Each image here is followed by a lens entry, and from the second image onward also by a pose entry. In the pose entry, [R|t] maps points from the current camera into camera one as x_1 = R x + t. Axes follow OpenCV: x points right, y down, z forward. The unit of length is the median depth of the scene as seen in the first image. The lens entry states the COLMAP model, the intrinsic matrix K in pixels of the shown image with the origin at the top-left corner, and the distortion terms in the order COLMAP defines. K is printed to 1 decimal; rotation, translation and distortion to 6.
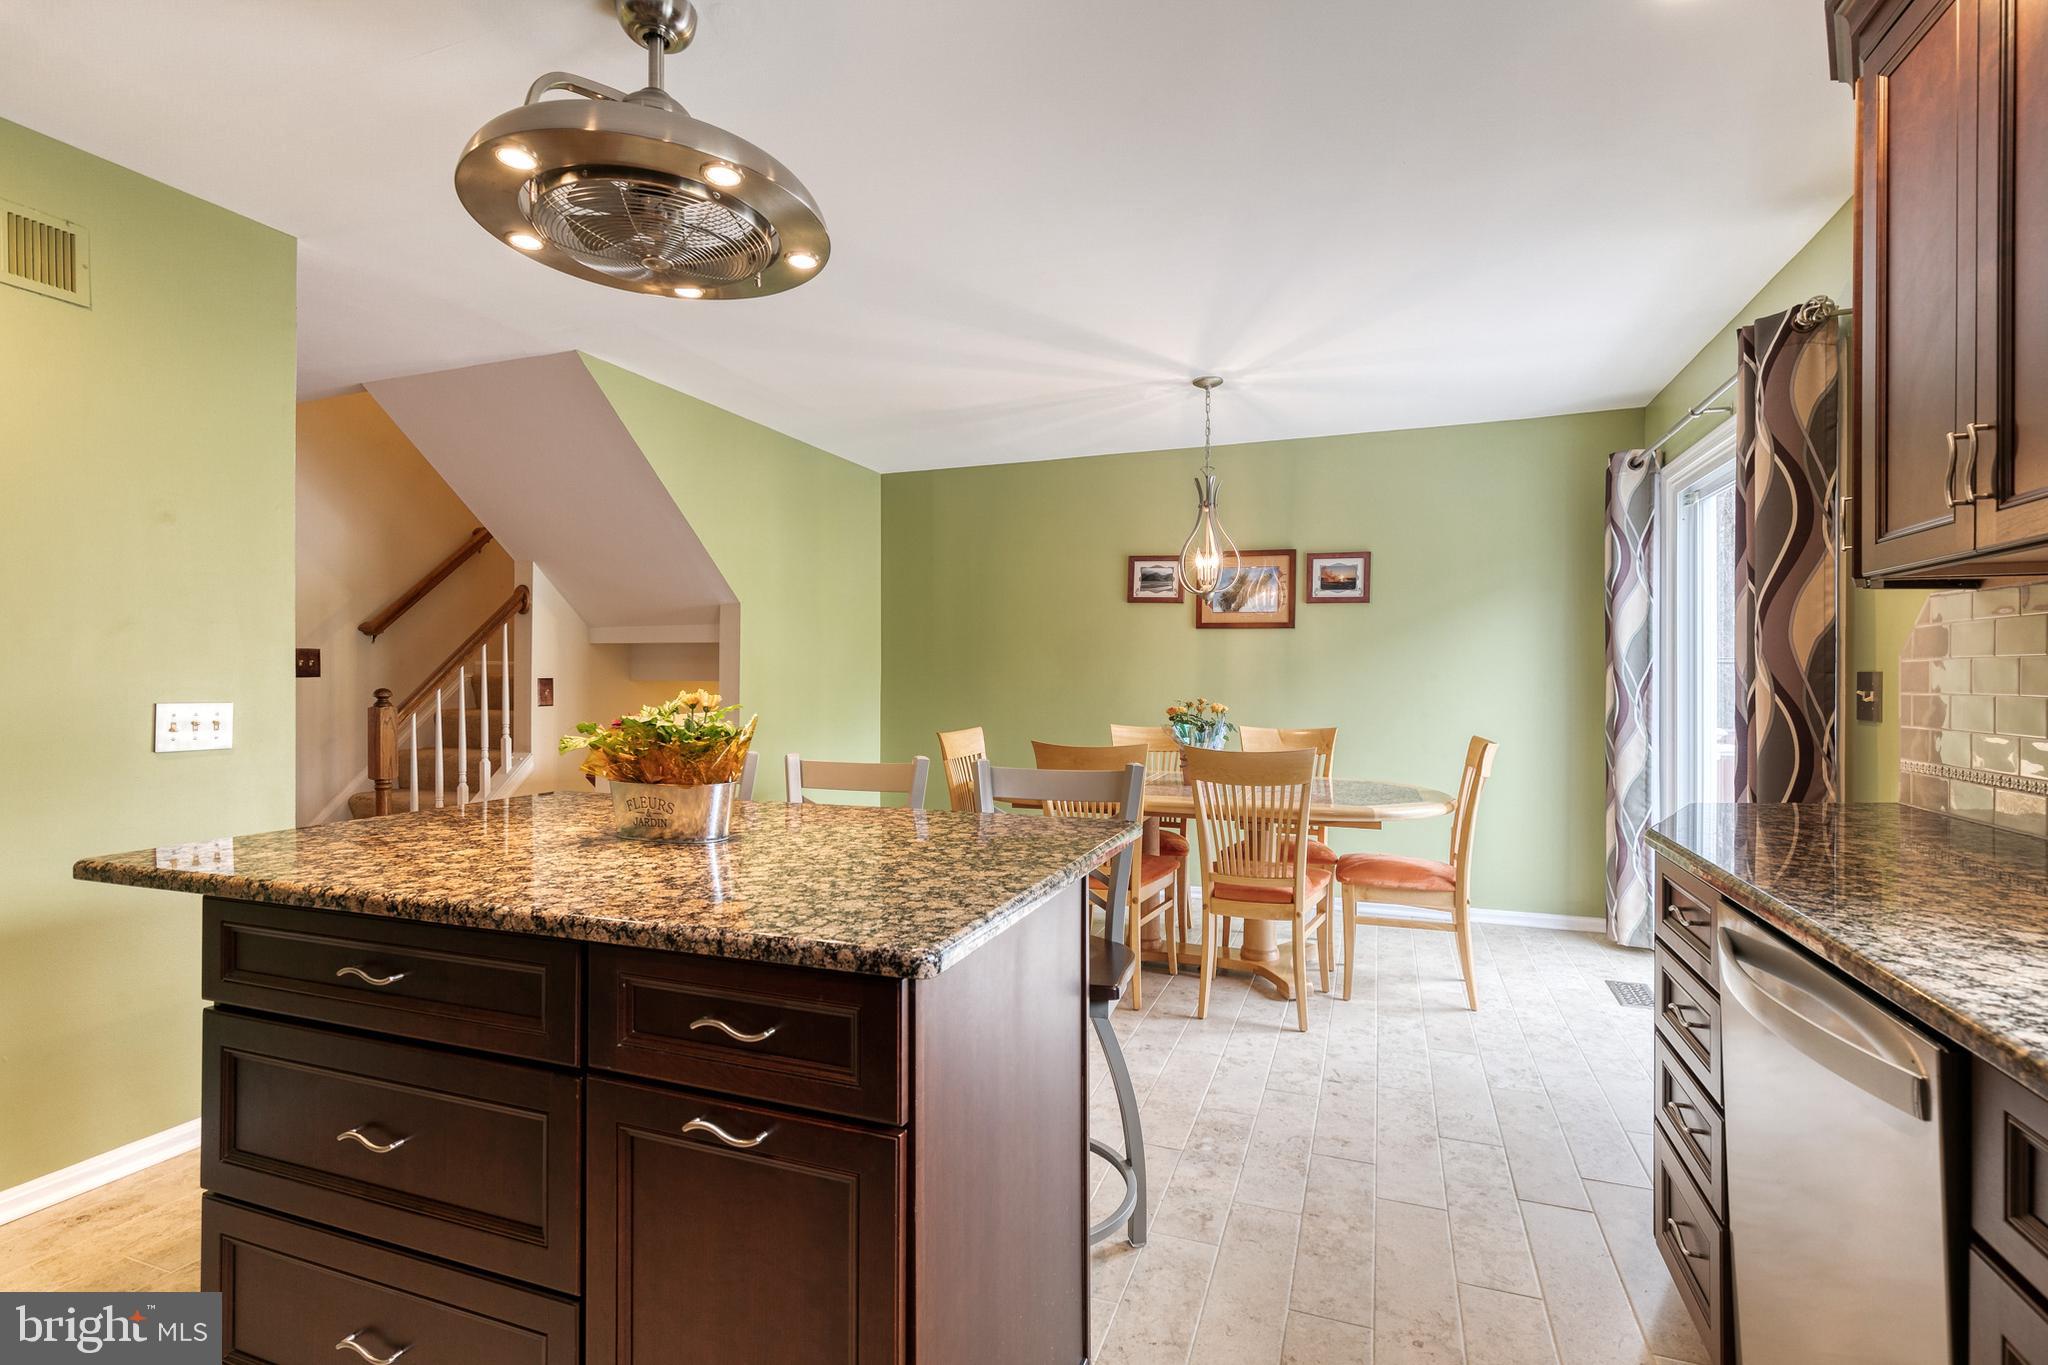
lens RADIAL K [[915.9, 0, 1050.6], [0, 915.9, 671.3], [0, 0, 1]] dist [0.002458, -0.000065]
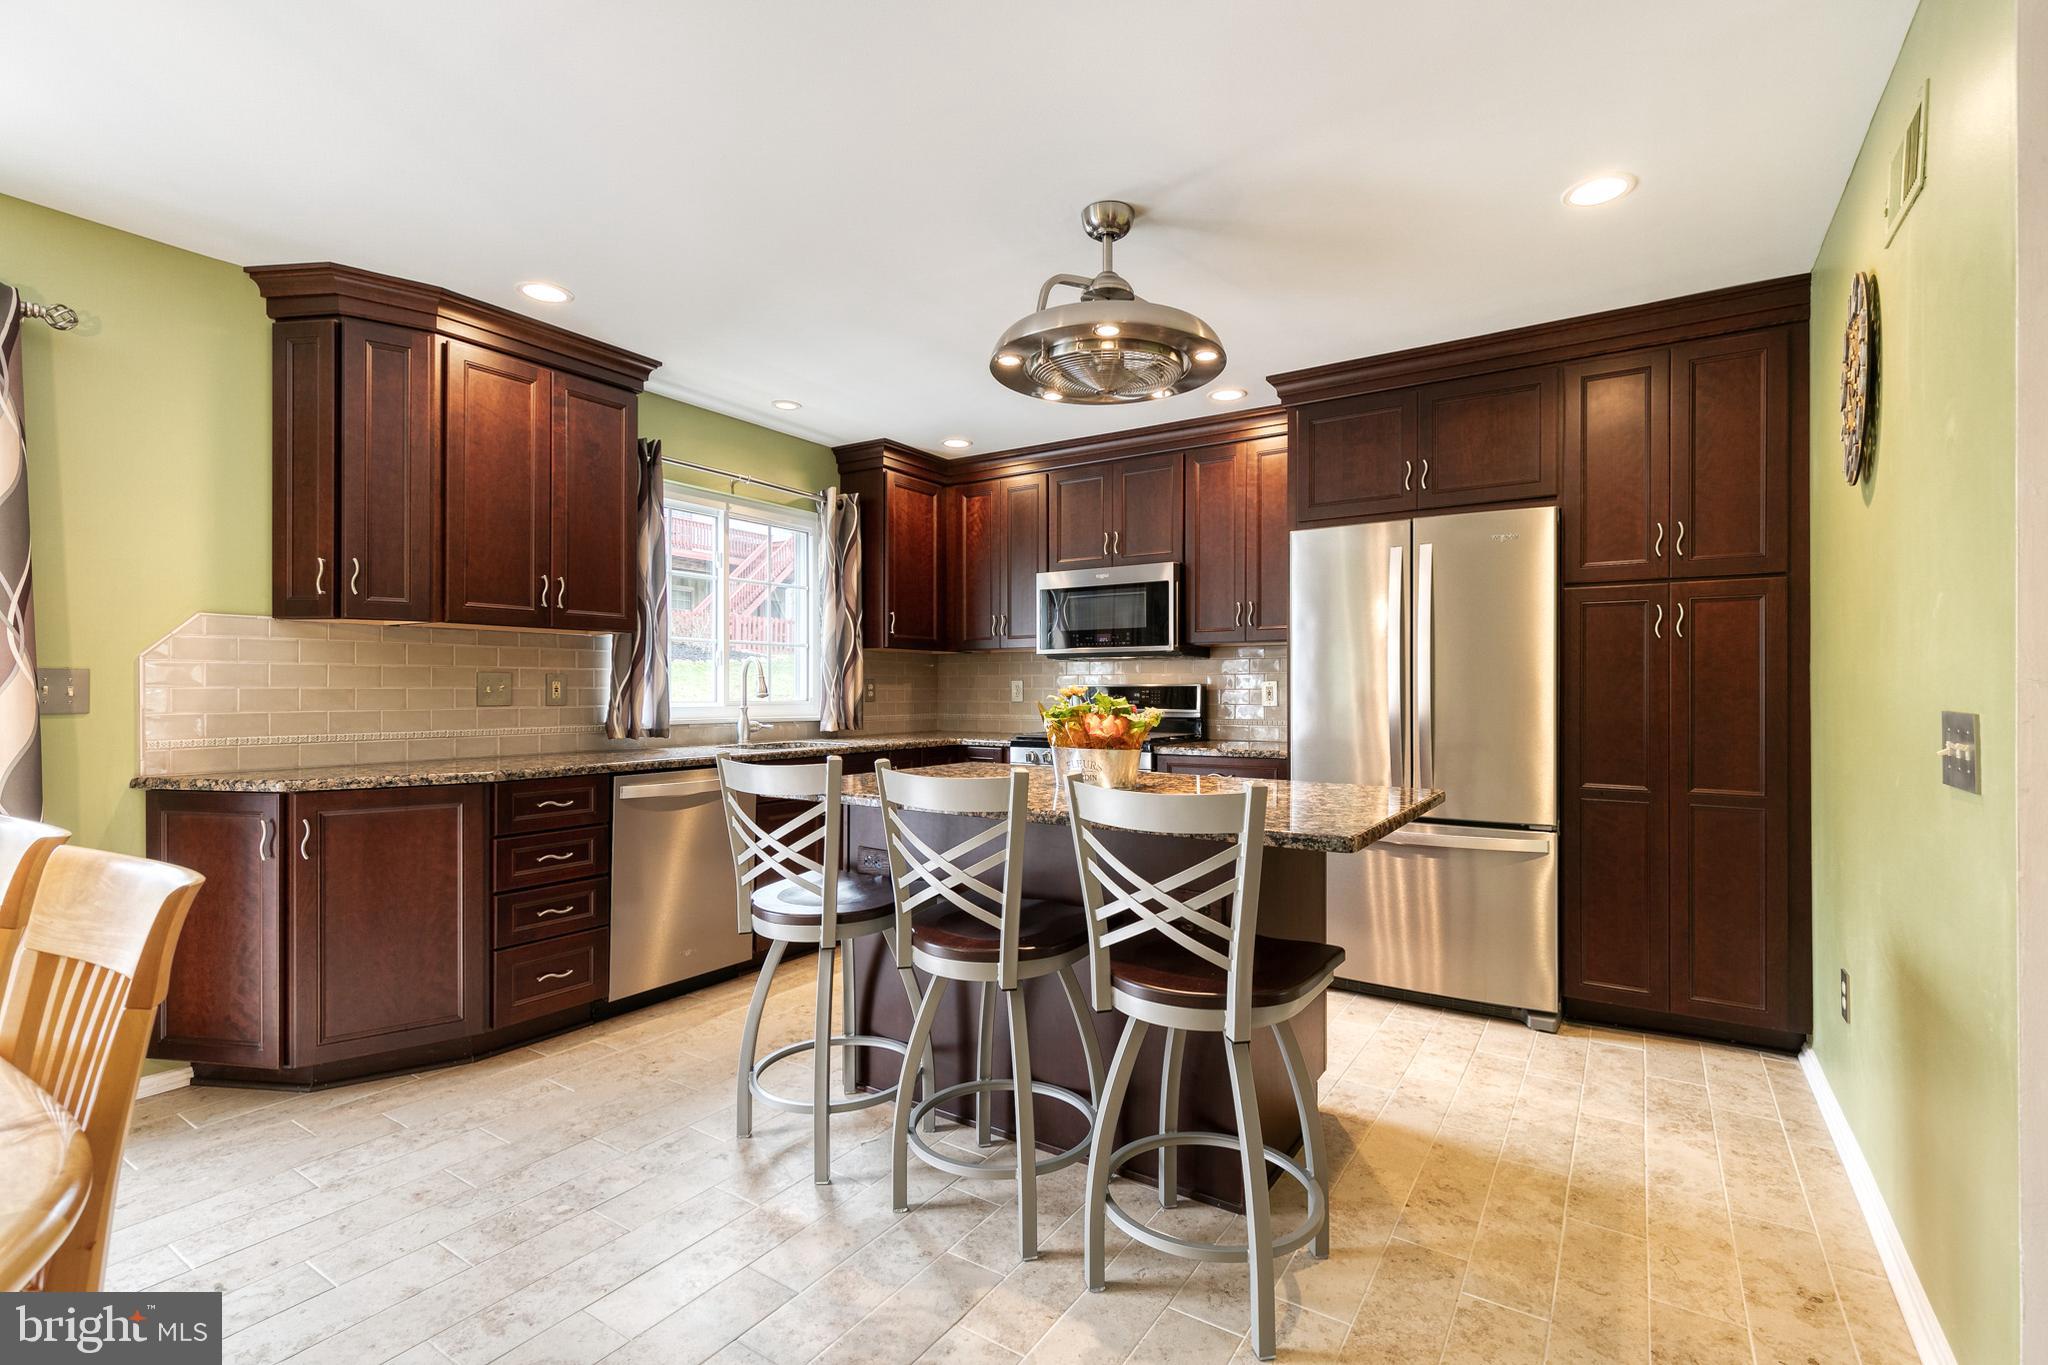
lens RADIAL K [[915.9, 0, 1050.6], [0, 915.9, 671.3], [0, 0, 1]] dist [0.002458, -0.000065]
pose [[-0.973757, 0.003847, 0.227556, -0.520417], [0.000908, 0.999915, -0.013015, 0.017730], [-0.227587, -0.012467, -0.973678, 1.874352]]
